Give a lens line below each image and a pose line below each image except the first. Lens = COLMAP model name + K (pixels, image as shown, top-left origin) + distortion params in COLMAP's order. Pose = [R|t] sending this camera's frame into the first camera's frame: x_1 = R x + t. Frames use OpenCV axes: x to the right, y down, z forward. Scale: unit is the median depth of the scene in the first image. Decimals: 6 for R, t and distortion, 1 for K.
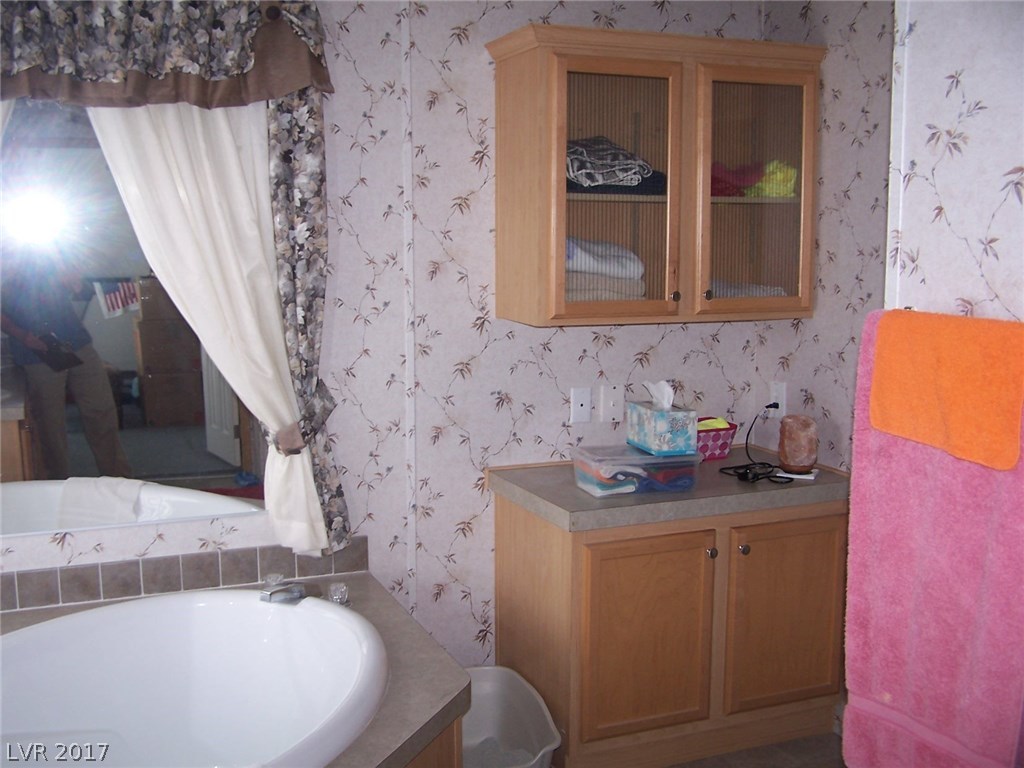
lens RADIAL K [[1152.5, 0, 503.5], [0, 1152.5, 386.0], [0, 0, 1]] dist [-0.112779, 0.000000]
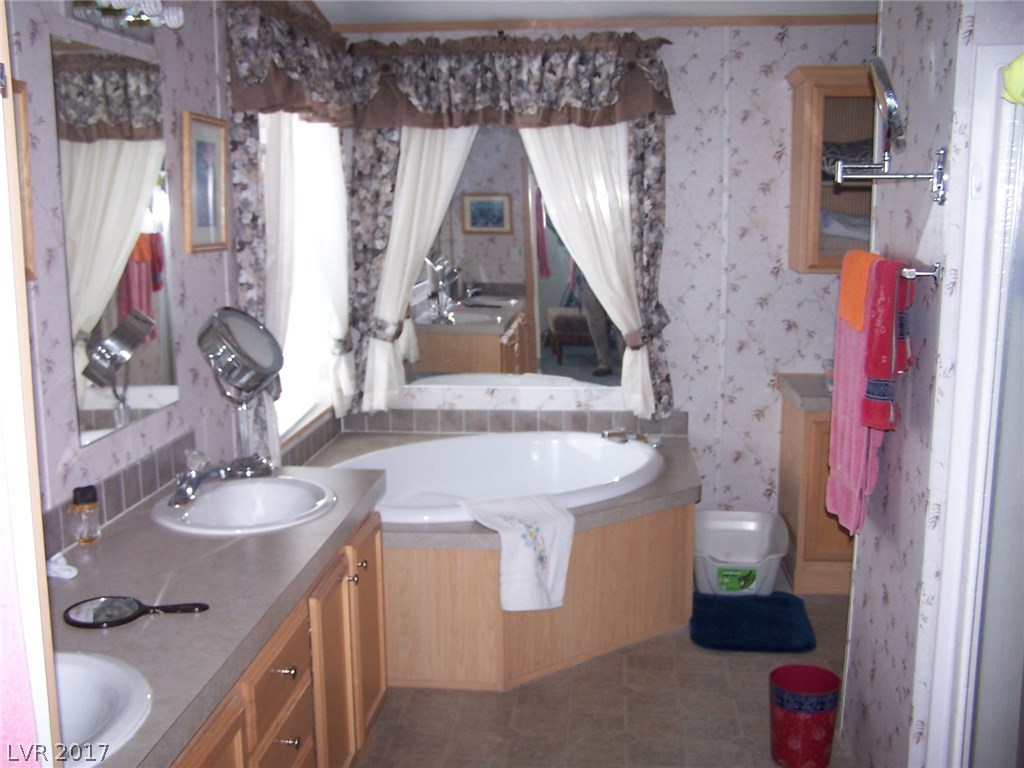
lens RADIAL K [[1152.5, 0, 474.3], [0, 1152.5, 383.7], [0, 0, 1]] dist [-0.112779, 0.000000]
pose [[0.877479, 0.073317, -0.473979, 0.361057], [-0.063547, 0.997307, 0.036623, 0.061735], [0.475387, -0.002016, 0.879774, -0.461294]]
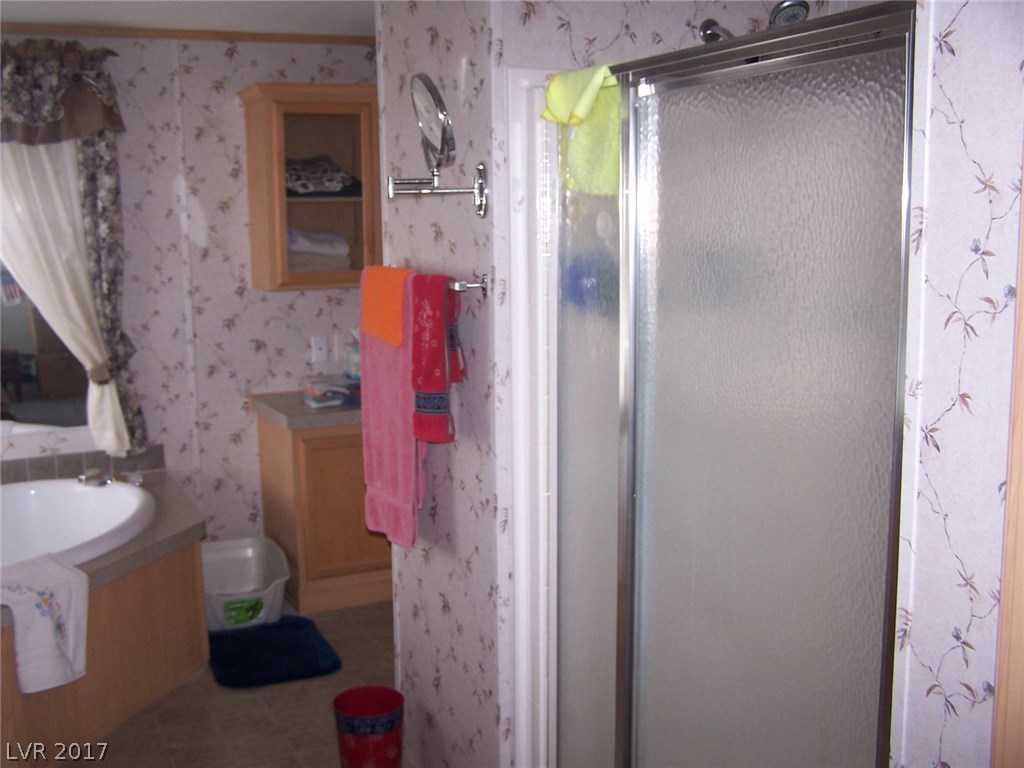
lens RADIAL K [[1152.5, 0, 484.6], [0, 1152.5, 387.2], [0, 0, 1]] dist [-0.112779, 0.000000]
pose [[0.998671, -0.024421, 0.045392, 0.226947], [0.023867, 0.999634, 0.012712, 0.056036], [-0.045686, -0.011611, 0.998888, -0.439797]]
